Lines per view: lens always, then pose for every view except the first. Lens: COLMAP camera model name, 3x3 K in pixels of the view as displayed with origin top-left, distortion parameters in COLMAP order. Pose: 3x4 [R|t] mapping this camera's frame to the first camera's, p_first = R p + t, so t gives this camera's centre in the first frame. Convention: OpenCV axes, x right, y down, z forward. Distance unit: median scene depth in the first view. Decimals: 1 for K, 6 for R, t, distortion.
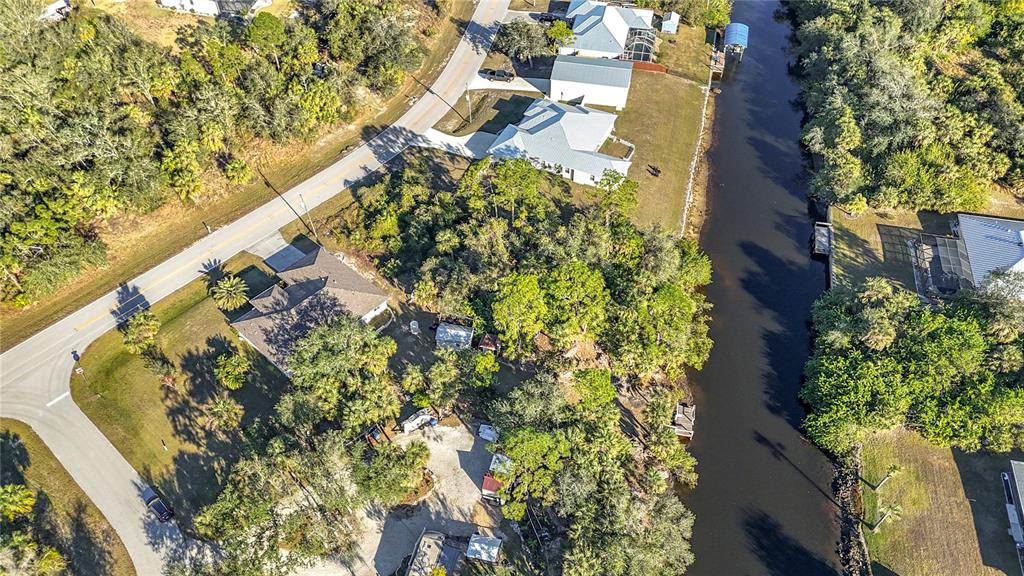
lens RADIAL K [[770.4, 0, 498.8], [0, 770.4, 327.2], [0, 0, 1]] dist [0.064827, -0.037094]
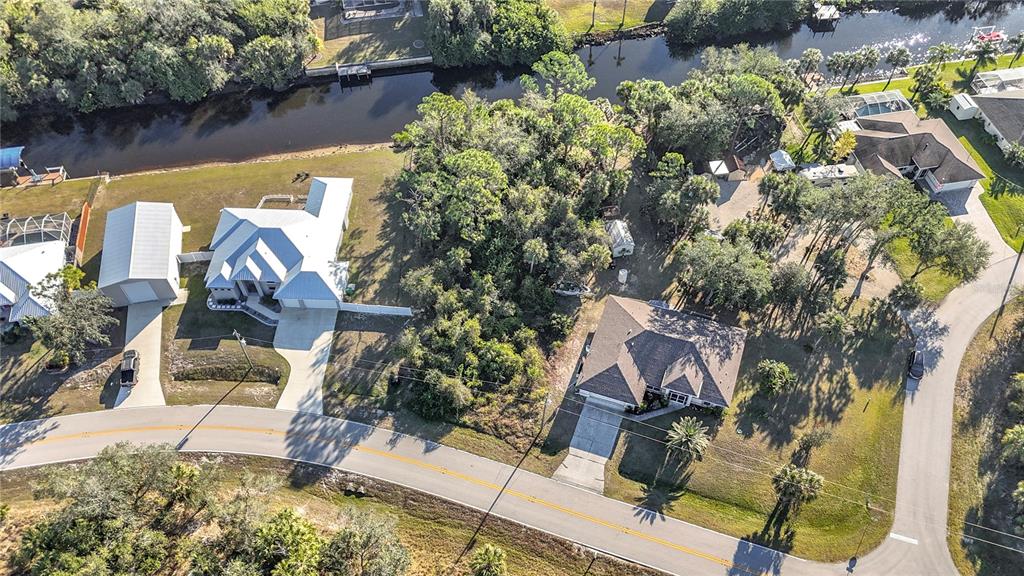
lens RADIAL K [[807.9, 0, 513.0], [0, 807.9, 366.2], [0, 0, 1]] dist [0.071421, -0.031390]
pose [[-0.404451, -0.739688, 0.537848, -0.667575], [0.702061, 0.125781, 0.700920, -0.775442], [-0.586114, 0.661090, 0.468434, 0.646922]]
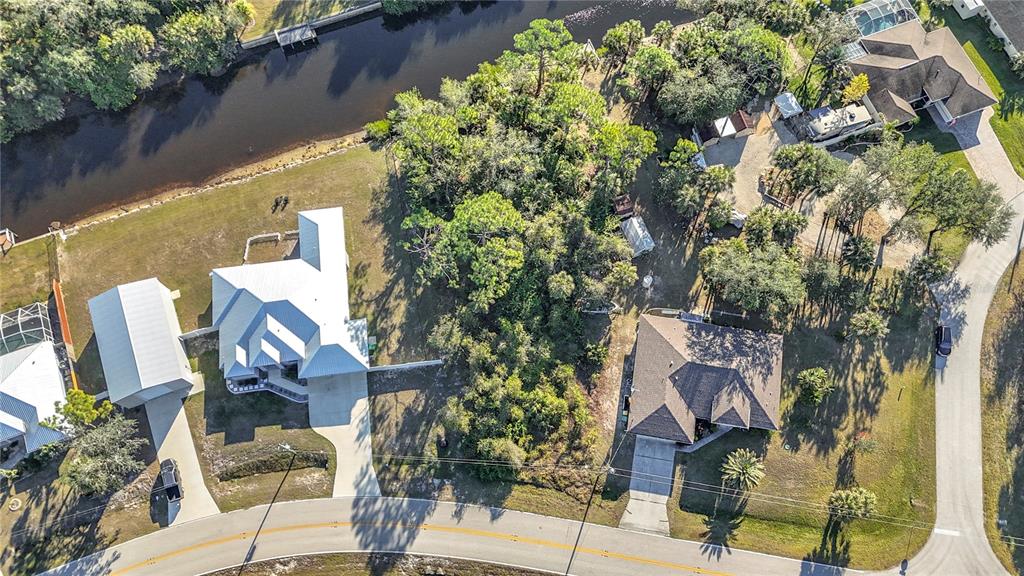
lens RADIAL K [[770.4, 0, 516.9], [0, 770.4, 321.7], [0, 0, 1]] dist [0.064827, -0.037094]
pose [[-0.561648, -0.781997, 0.270244, -0.305703], [0.637141, -0.200415, 0.744235, -0.792298], [-0.527829, 0.590181, 0.610805, 0.508377]]
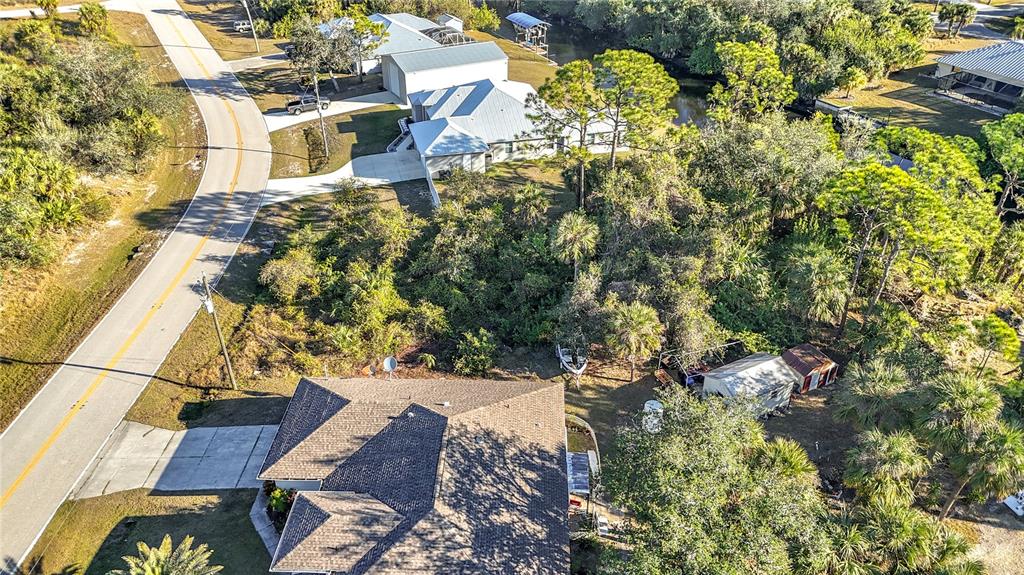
lens RADIAL K [[770.4, 0, 501.5], [0, 770.4, 263.4], [0, 0, 1]] dist [0.064827, -0.037094]
pose [[0.755963, -0.318498, 0.571909, -0.374248], [0.488241, 0.856288, -0.168500, -0.038756], [-0.436052, 0.406609, 0.802825, 0.633059]]
